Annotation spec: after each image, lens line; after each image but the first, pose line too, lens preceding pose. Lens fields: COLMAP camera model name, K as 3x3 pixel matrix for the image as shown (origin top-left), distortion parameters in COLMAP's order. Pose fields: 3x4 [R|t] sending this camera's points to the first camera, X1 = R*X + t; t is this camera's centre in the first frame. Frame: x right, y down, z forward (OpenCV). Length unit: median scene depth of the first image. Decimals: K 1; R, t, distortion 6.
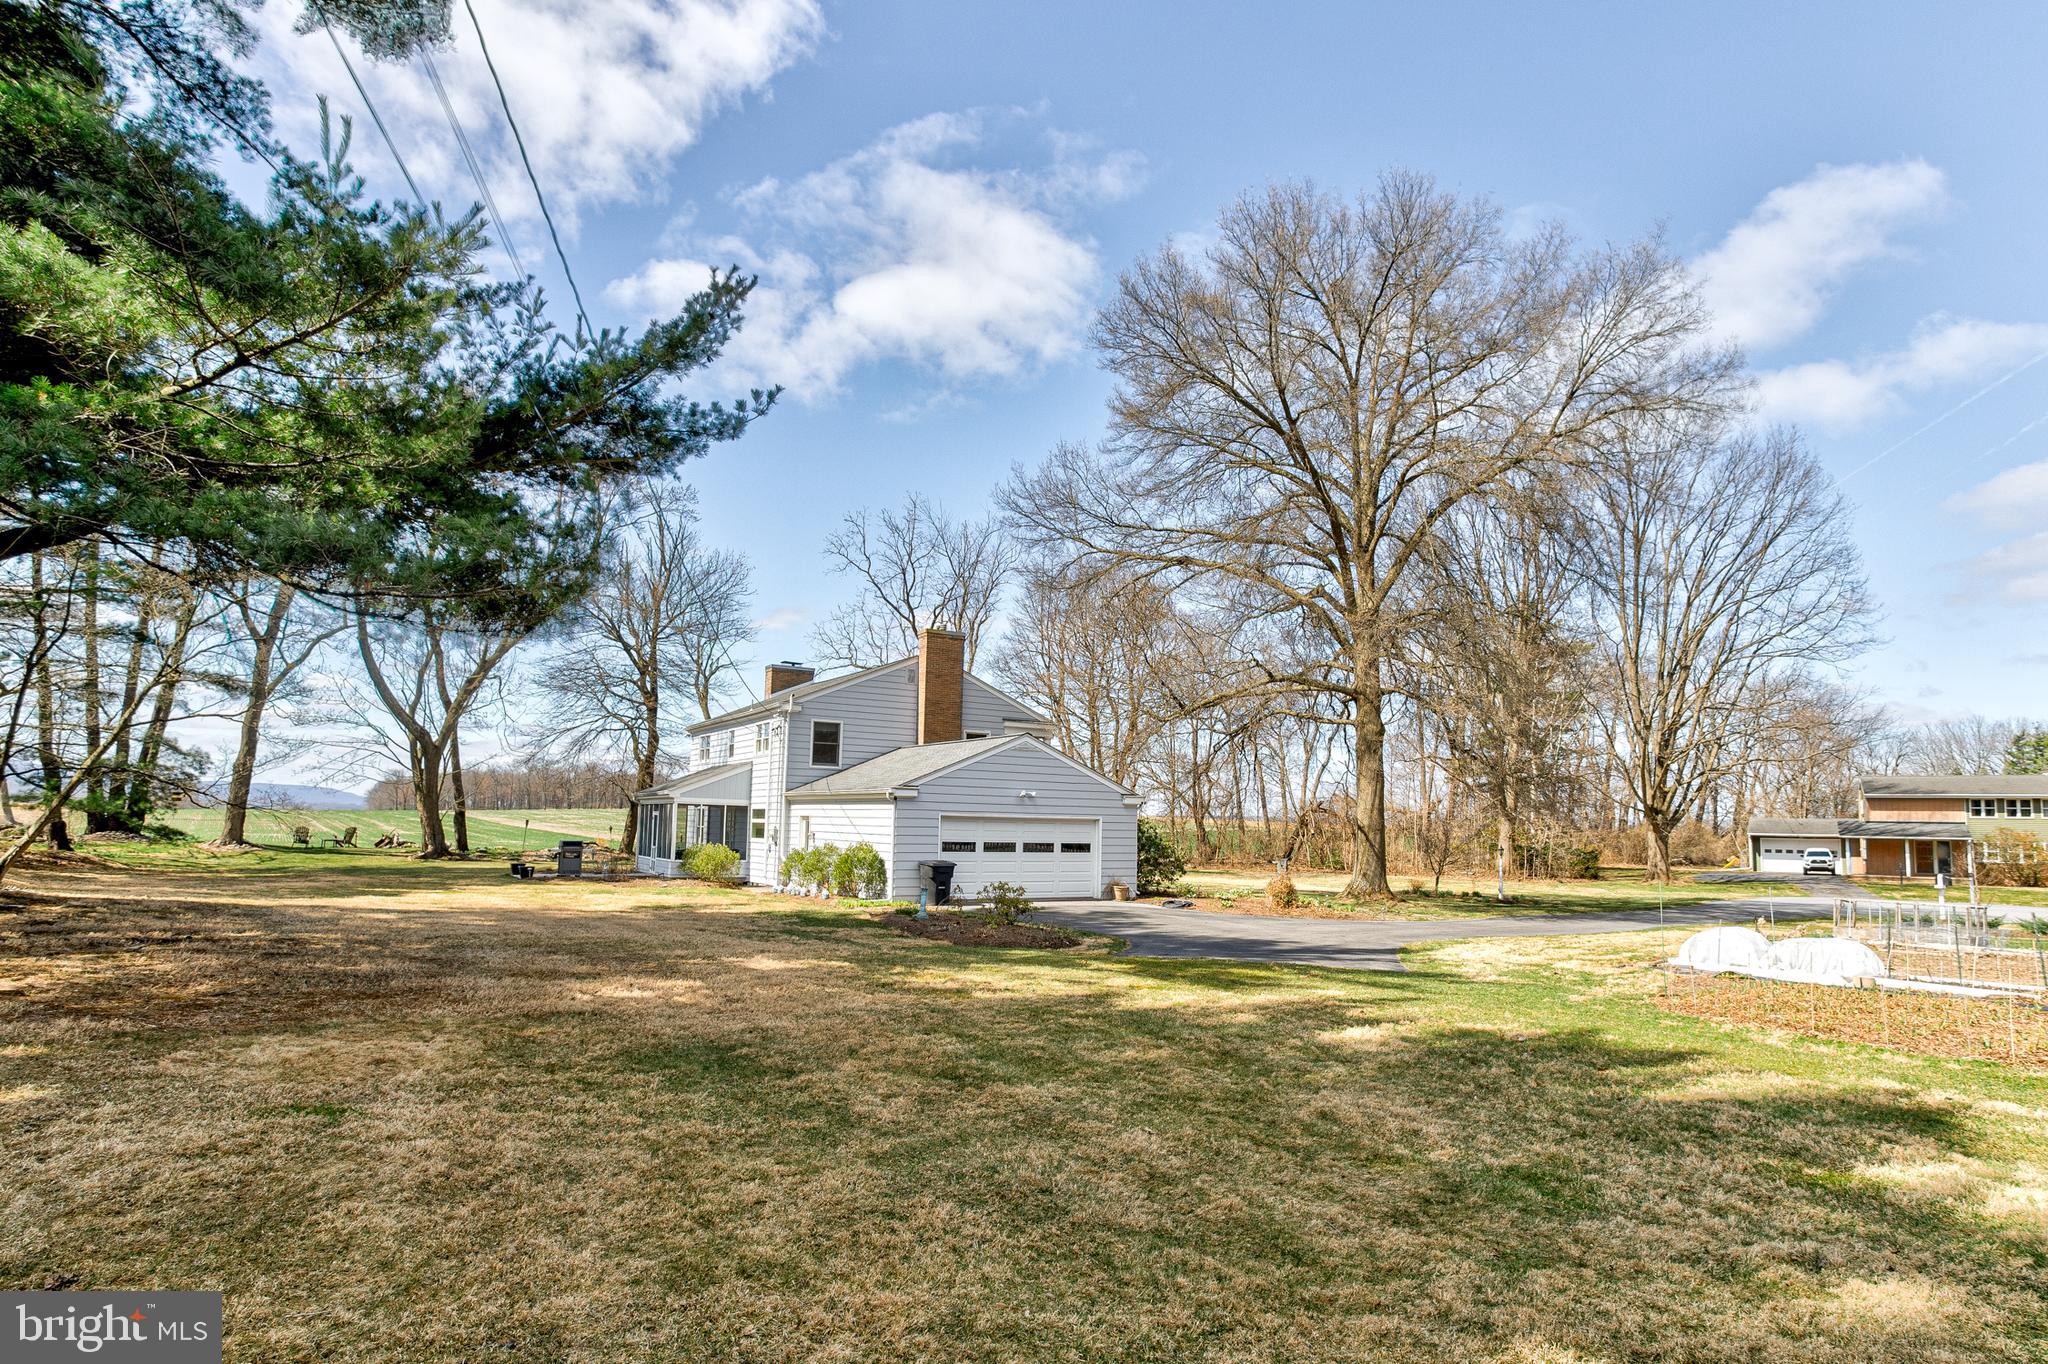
lens RADIAL K [[1132.0, 0, 1114.6], [0, 1132.0, 684.4], [0, 0, 1]] dist [-0.033438, 0.001645]
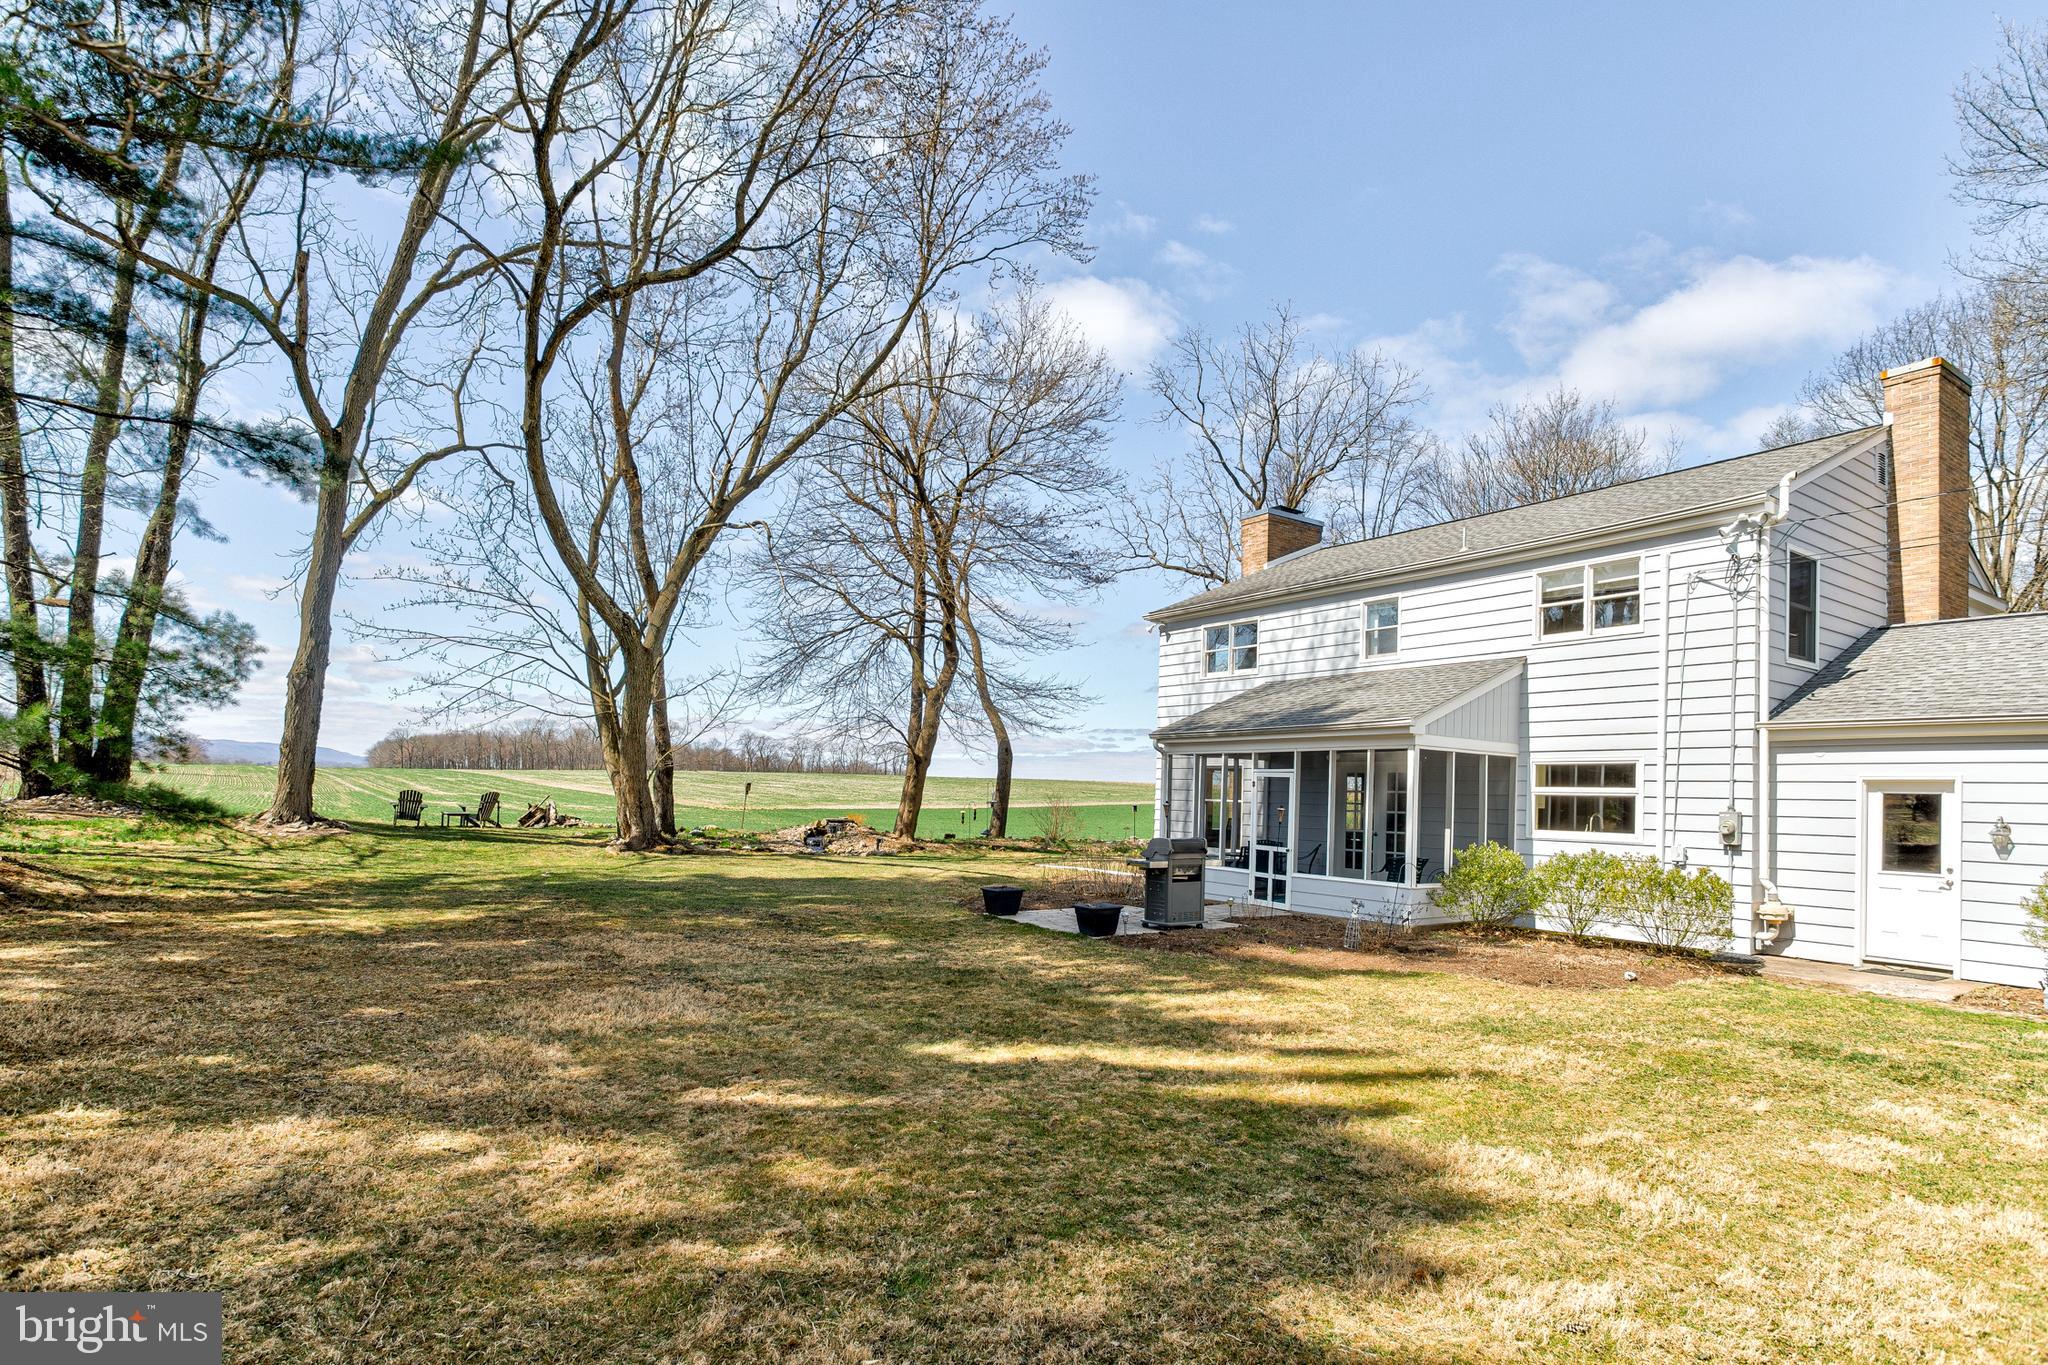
lens RADIAL K [[1111.0, 0, 1025.9], [0, 1111.0, 709.2], [0, 0, 1]] dist [0.000026, -0.013563]
pose [[0.999508, 0.014128, -0.028020, -0.439201], [-0.012813, 0.998834, 0.046549, 0.062340], [0.028645, -0.046167, 0.998523, 0.491783]]
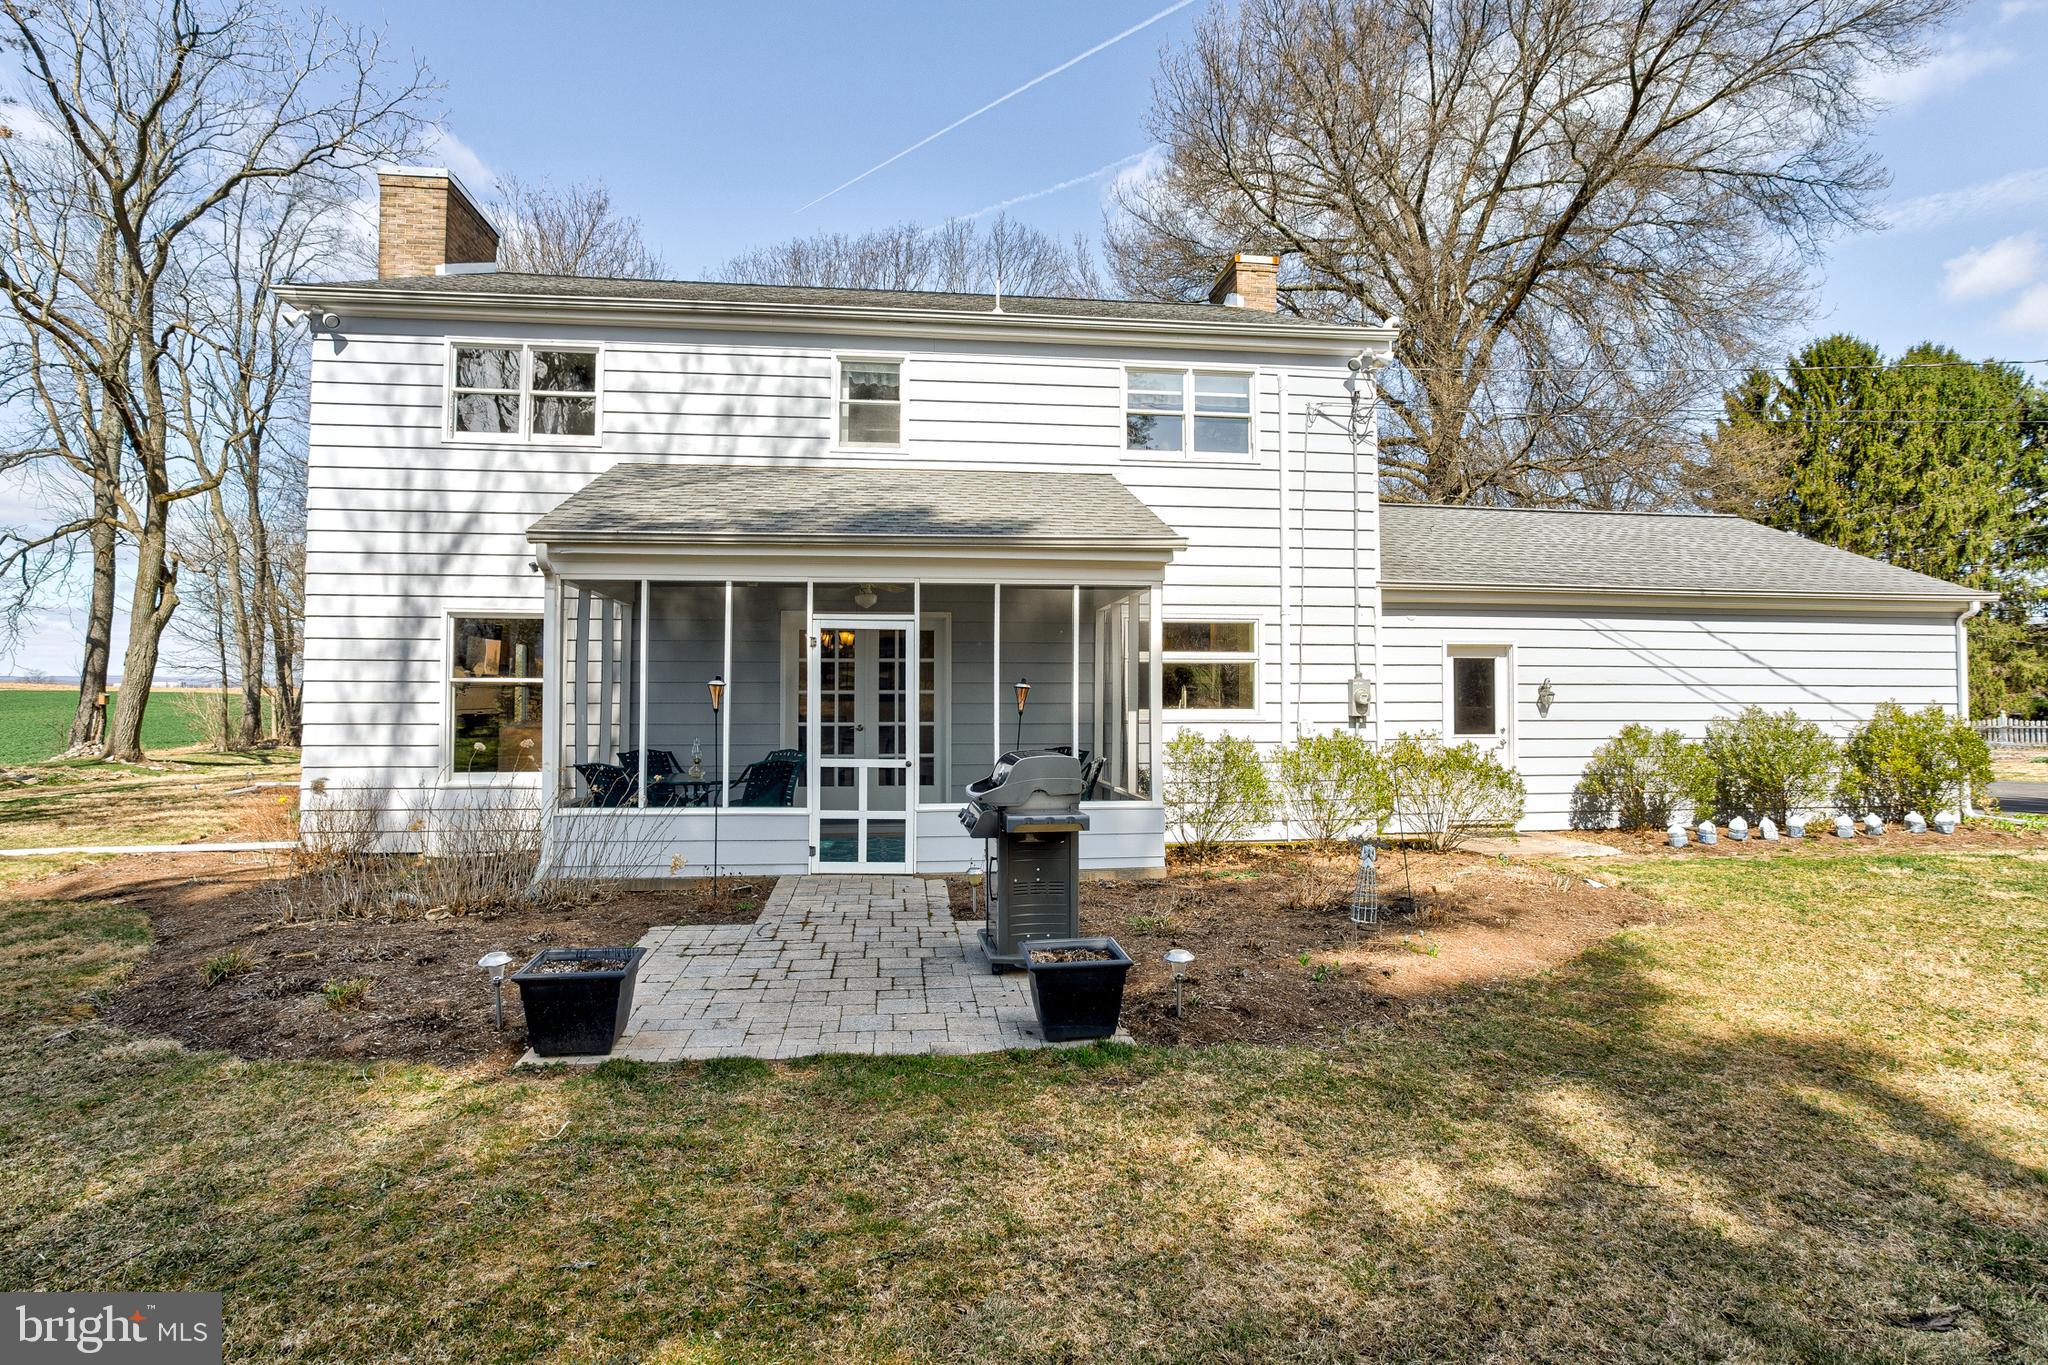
lens RADIAL K [[1019.7, 0, 1024.0], [0, 1019.7, 682.5], [0, 0, 1]] dist [-0.042490, 0.023050]
pose [[0.475119, 0.000229, 0.879922, -0.515089], [-0.105903, 0.992746, 0.056924, 0.099219], [-0.873526, -0.120232, 0.471696, 0.766110]]
